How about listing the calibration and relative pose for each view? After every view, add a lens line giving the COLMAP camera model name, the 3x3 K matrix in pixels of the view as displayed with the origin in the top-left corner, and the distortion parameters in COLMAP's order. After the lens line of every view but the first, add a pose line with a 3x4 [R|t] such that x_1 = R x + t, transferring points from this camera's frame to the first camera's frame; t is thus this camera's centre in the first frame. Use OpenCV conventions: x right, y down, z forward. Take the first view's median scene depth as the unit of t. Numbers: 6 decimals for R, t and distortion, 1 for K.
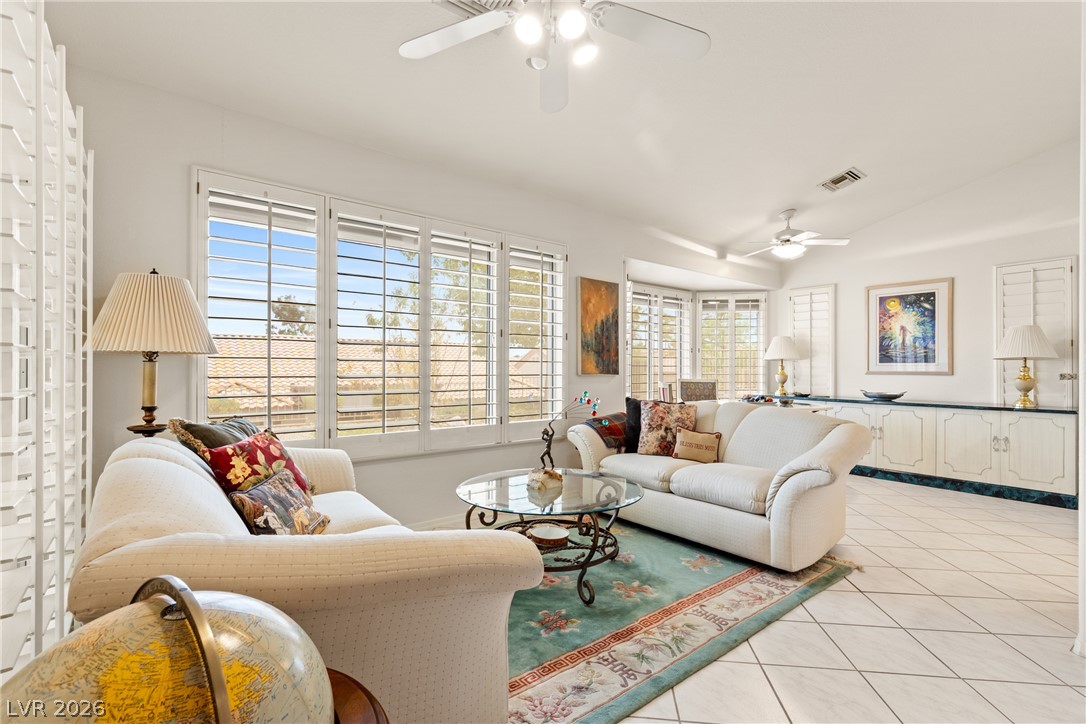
lens RADIAL K [[490.4, 0, 540.5], [0, 490.4, 361.7], [0, 0, 1]] dist [0.003394, -0.003223]
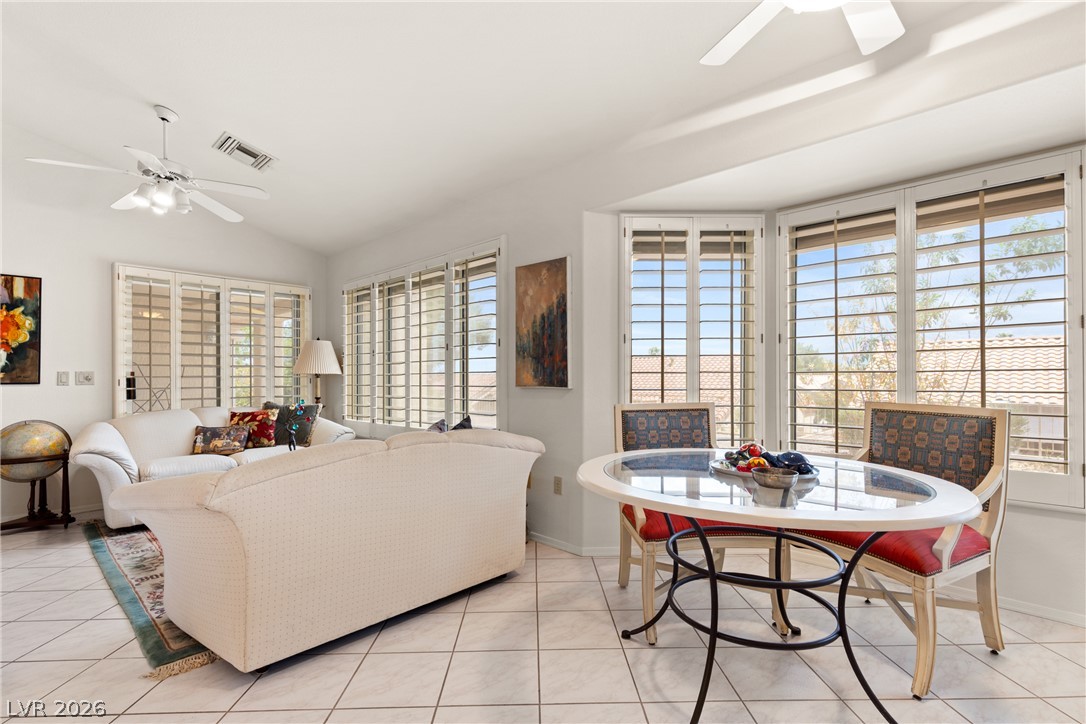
lens RADIAL K [[490.4, 0, 551.5], [0, 490.4, 378.7], [0, 0, 1]] dist [0.003394, -0.003223]
pose [[0.168424, -0.002169, -0.985712, 0.752846], [0.018186, 0.999834, 0.000907, 0.011311], [0.985547, -0.018079, 0.168436, 0.769099]]
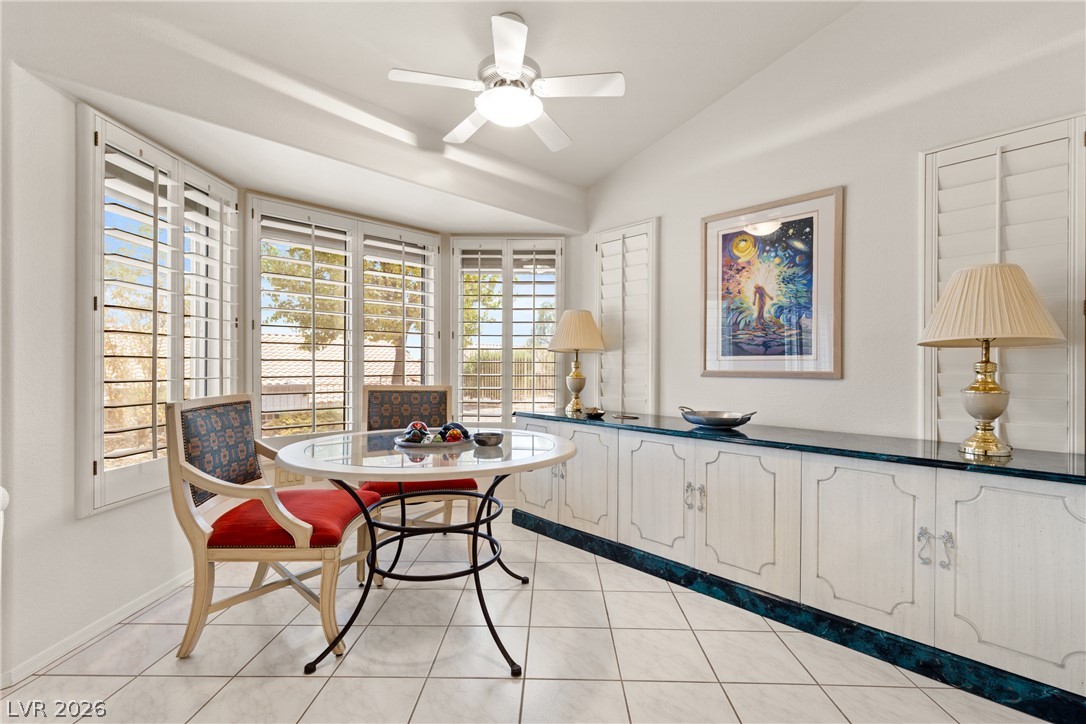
lens RADIAL K [[490.4, 0, 541.0], [0, 490.4, 363.4], [0, 0, 1]] dist [0.003394, -0.003223]
pose [[0.994267, 0.001470, 0.106916, 0.480484], [-0.002170, 0.999977, 0.006433, 0.008622], [-0.106904, -0.006629, 0.994247, 0.533851]]
